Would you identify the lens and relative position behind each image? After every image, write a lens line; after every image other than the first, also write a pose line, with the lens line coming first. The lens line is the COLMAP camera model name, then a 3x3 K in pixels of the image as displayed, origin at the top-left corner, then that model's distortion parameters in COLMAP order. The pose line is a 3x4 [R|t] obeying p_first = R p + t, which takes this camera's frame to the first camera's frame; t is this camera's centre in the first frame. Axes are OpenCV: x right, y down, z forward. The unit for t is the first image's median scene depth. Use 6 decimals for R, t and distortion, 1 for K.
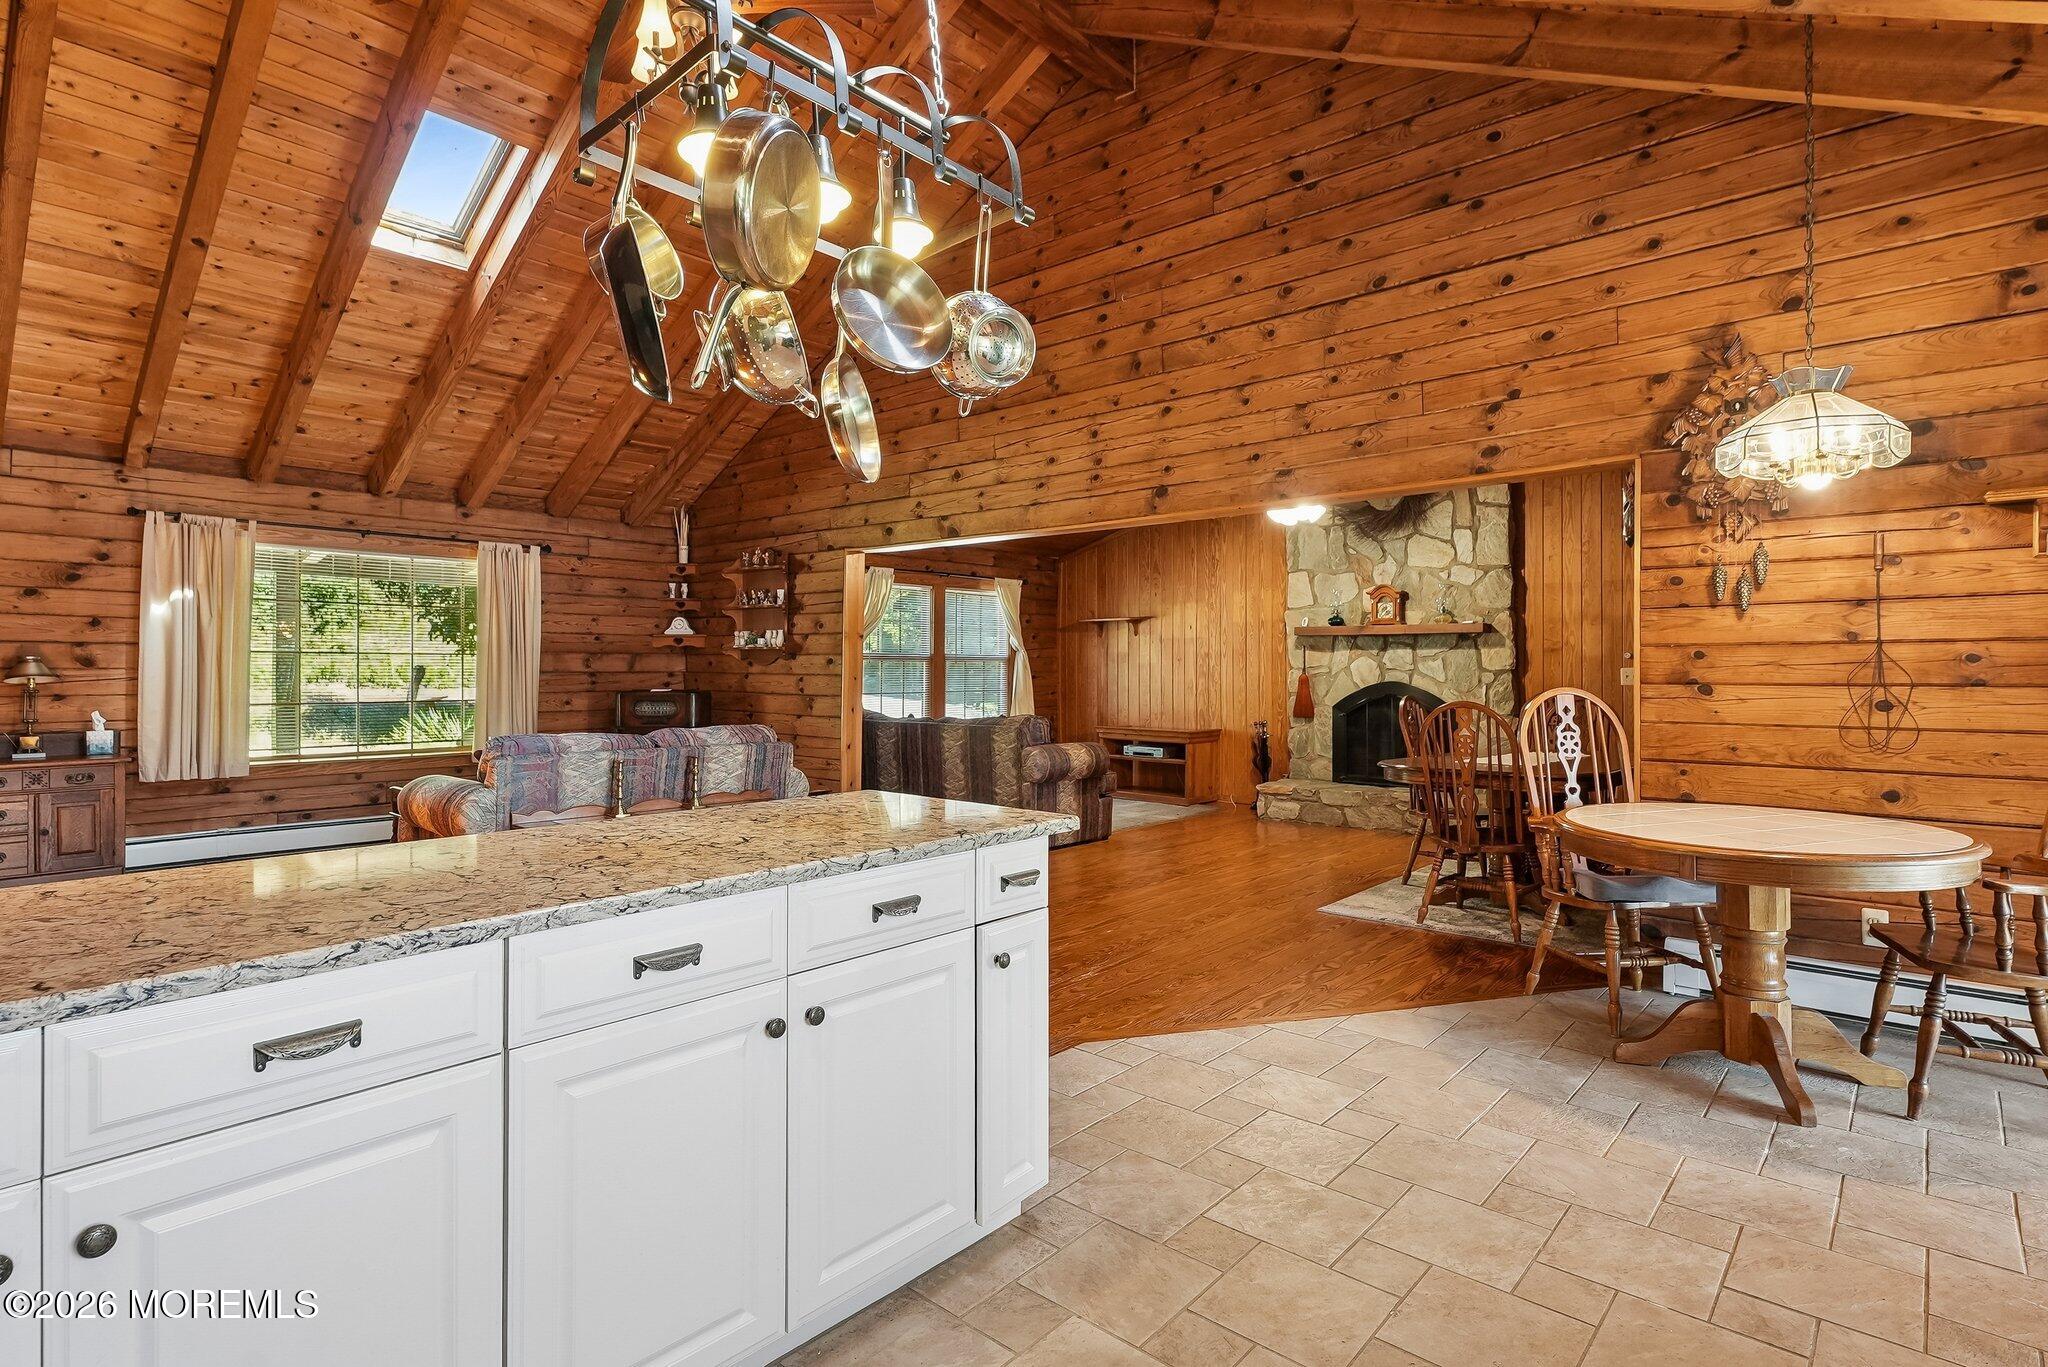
lens RADIAL K [[1021.6, 0, 1016.5], [0, 1021.6, 663.9], [0, 0, 1]] dist [-0.001626, -0.000328]
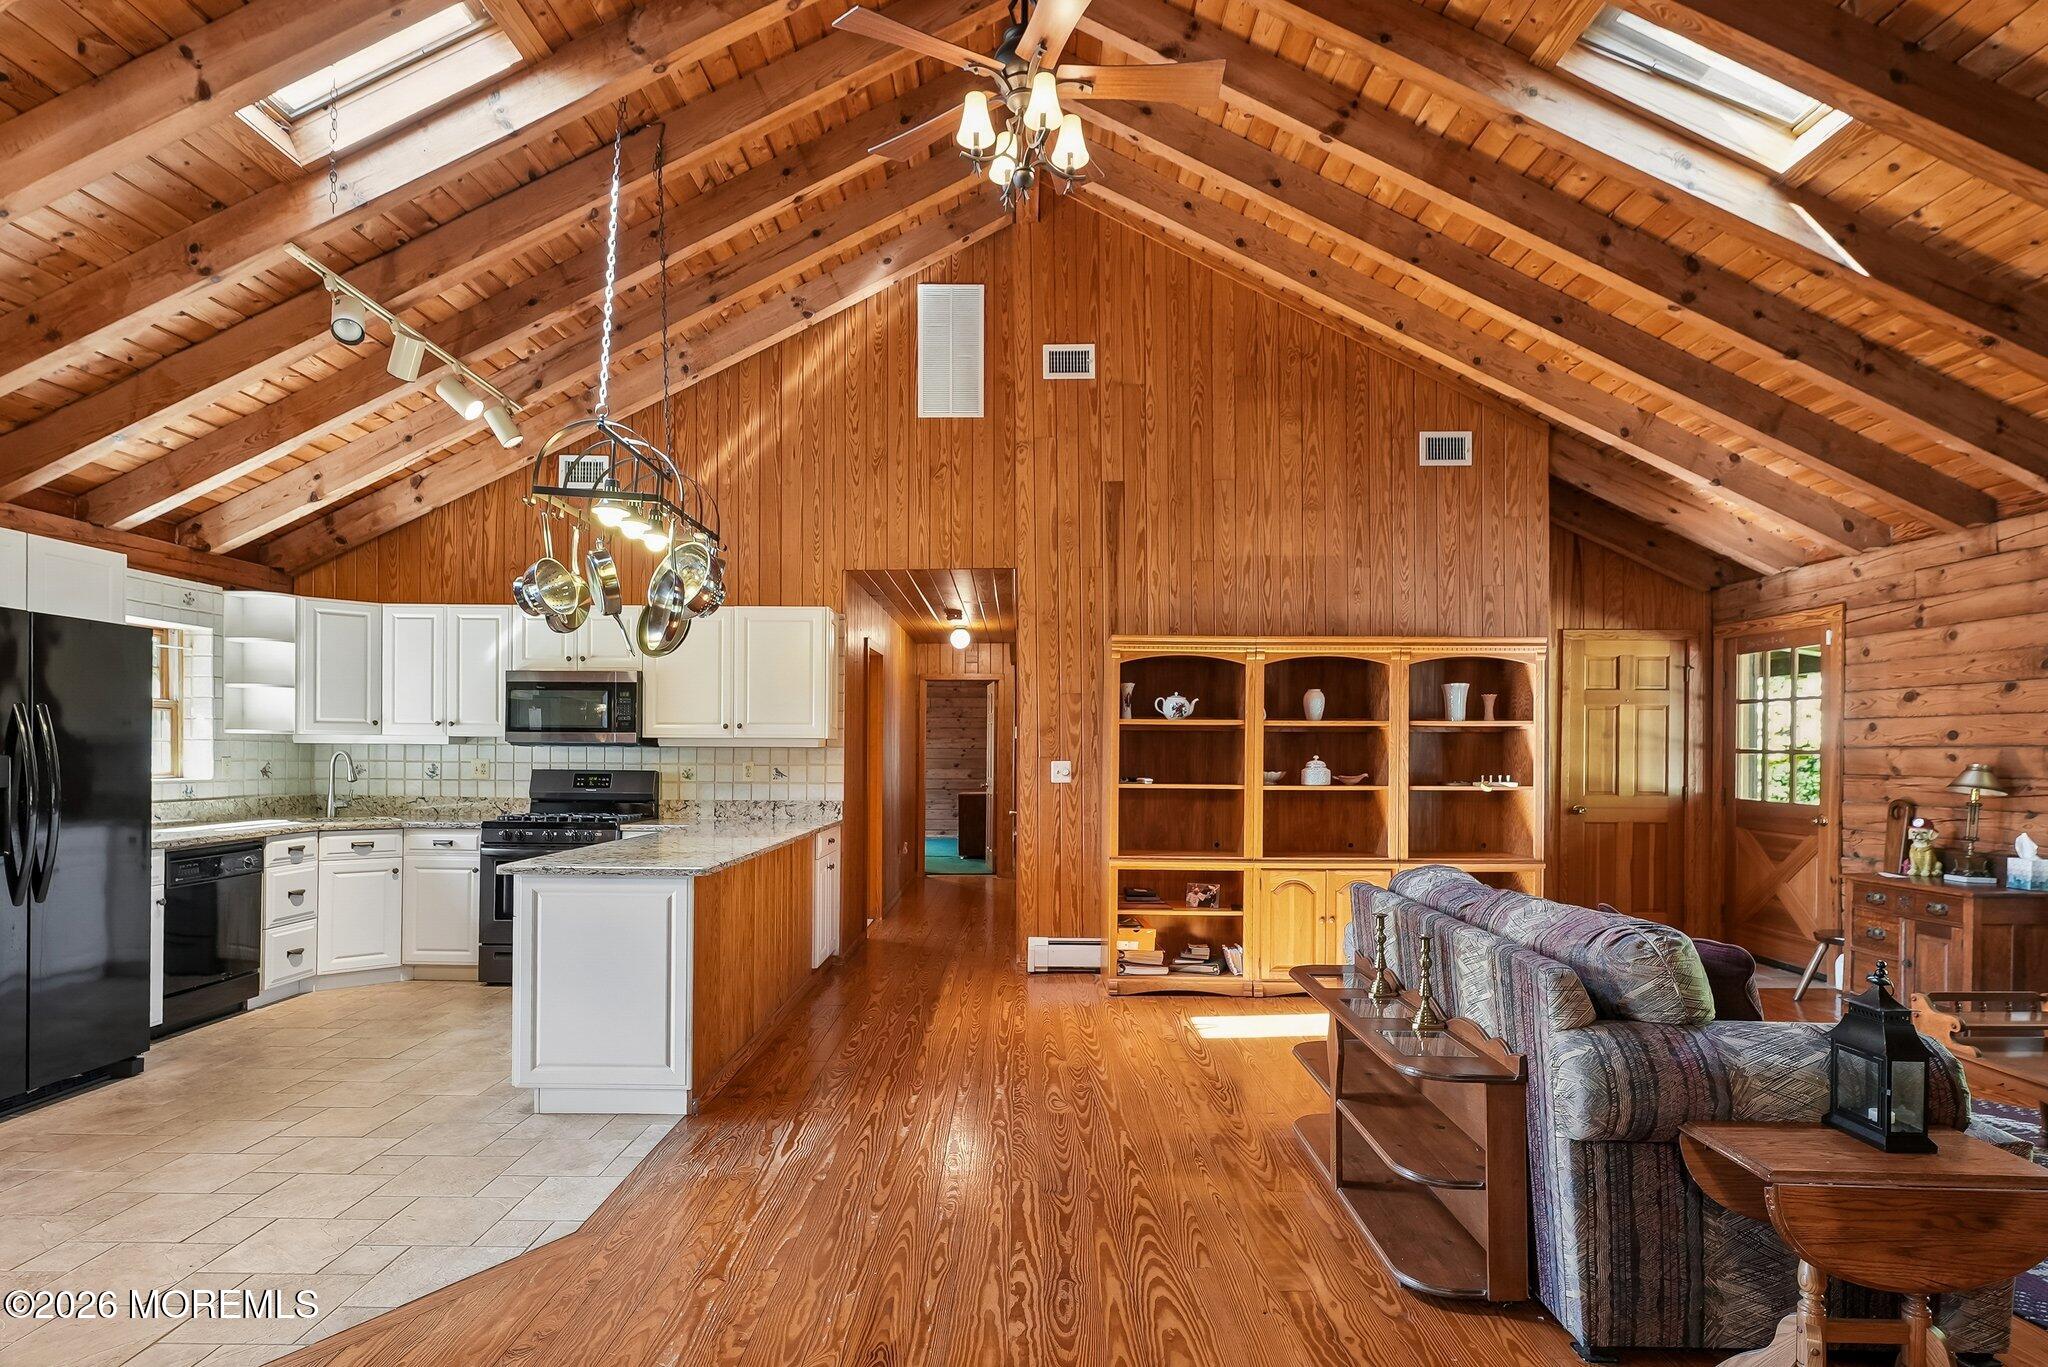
lens RADIAL K [[1056.2, 0, 1016.3], [0, 1056.2, 755.2], [0, 0, 1]] dist [0.001746, 0.000332]
pose [[-0.749506, -0.006937, -0.661961, 0.184577], [-0.004899, 0.999976, -0.004932, -0.005072], [0.661980, -0.000454, -0.749522, 0.942692]]
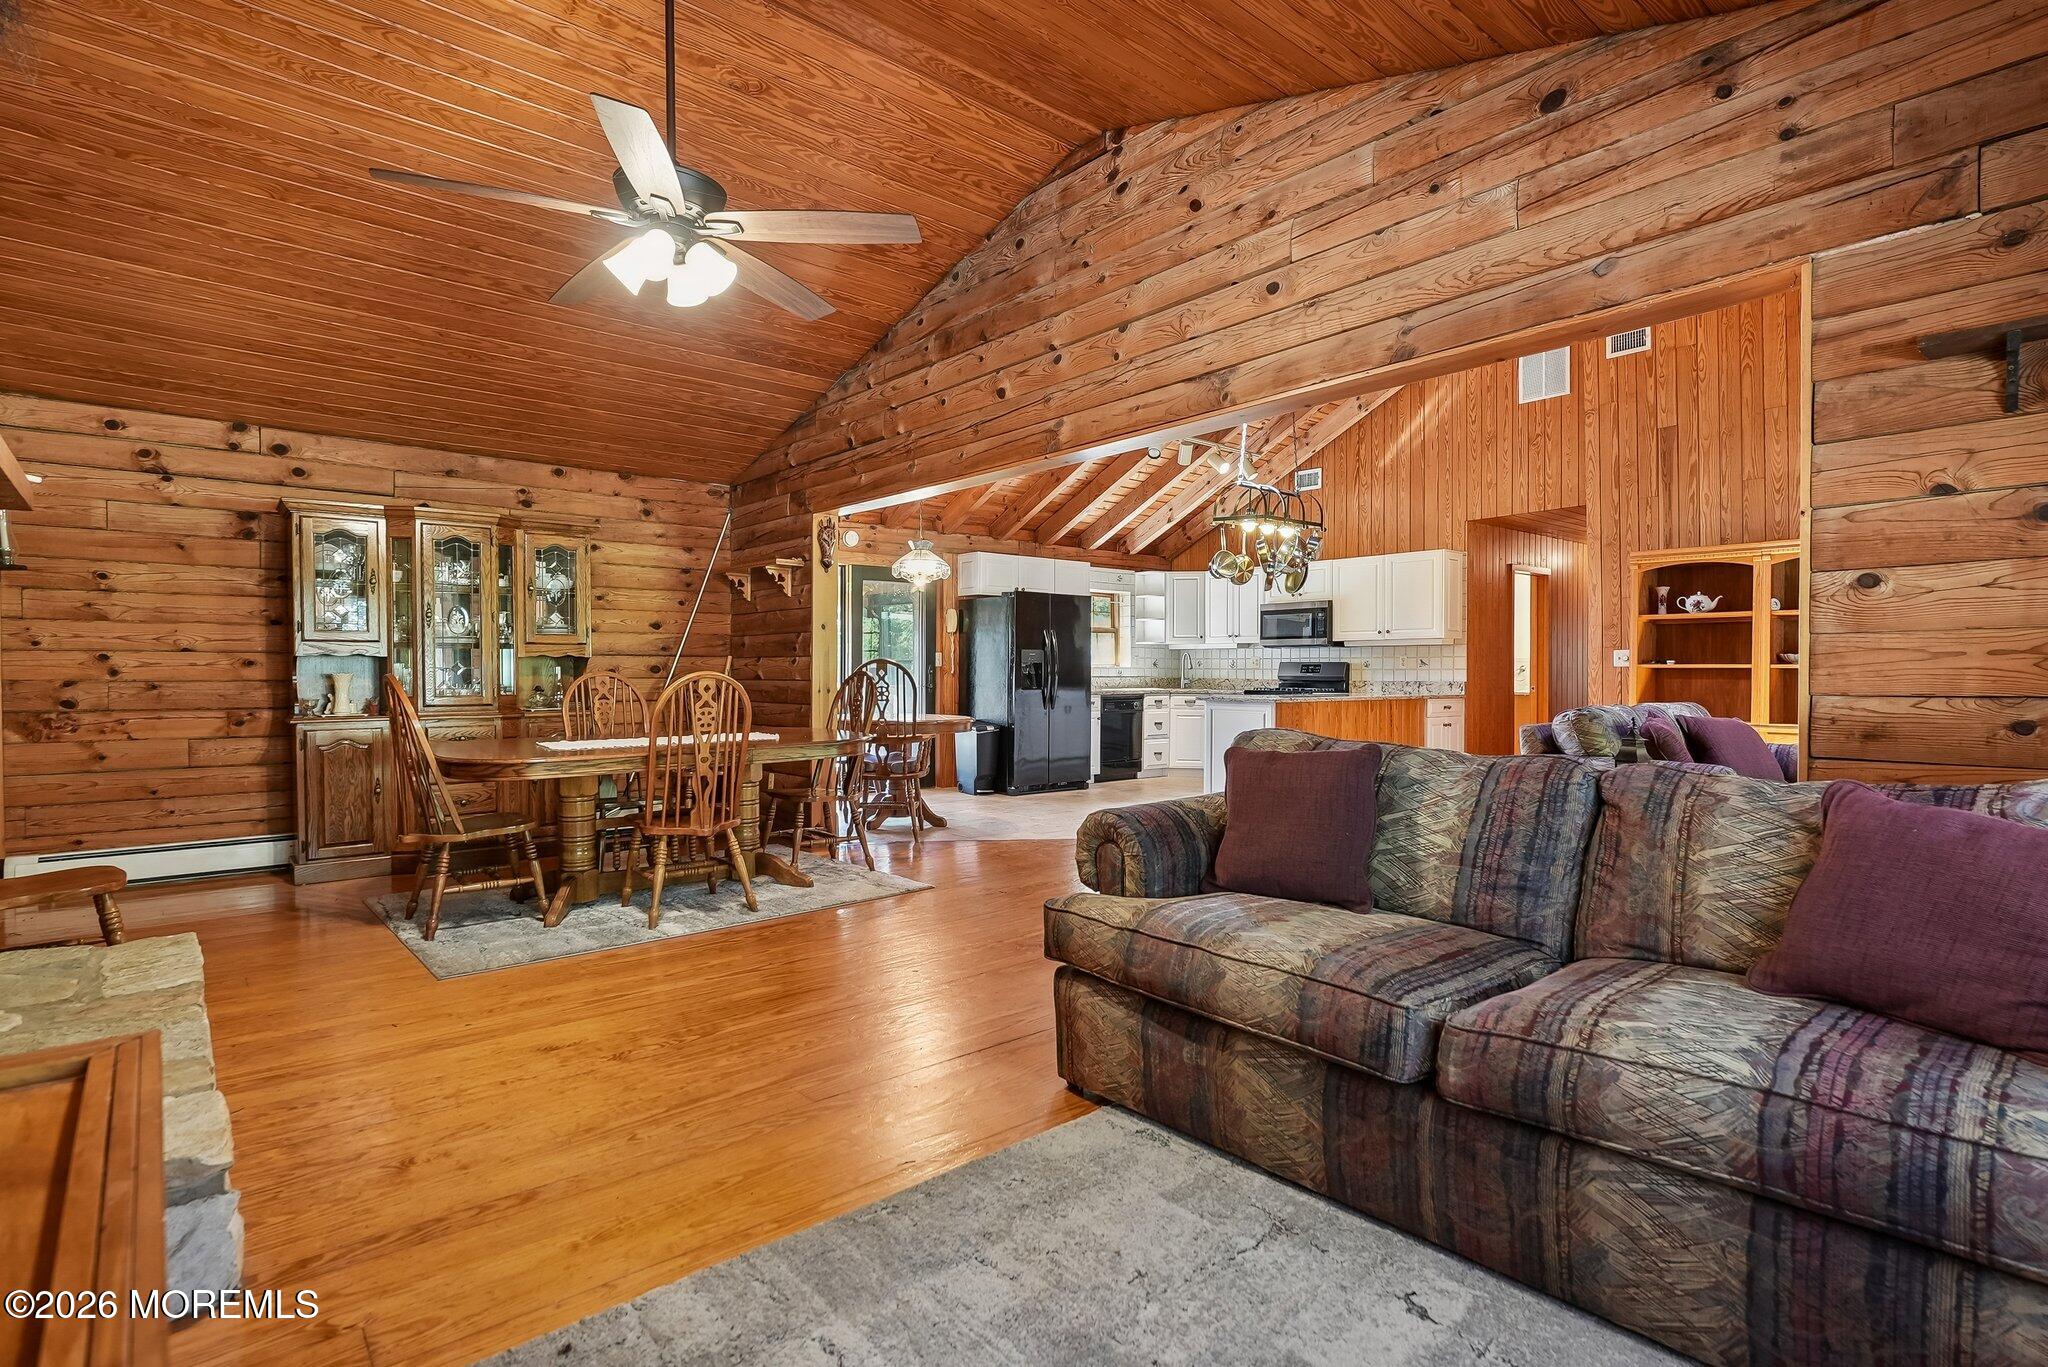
lens RADIAL K [[1002.1, 0, 1024.0], [0, 1002.1, 683.5], [0, 0, 1]] dist [0.001511, -0.000019]
pose [[-0.991629, -0.006463, 0.128955, 0.067789], [-0.005822, 0.999969, 0.005352, 0.031830], [-0.128985, 0.004557, -0.991636, 1.502472]]
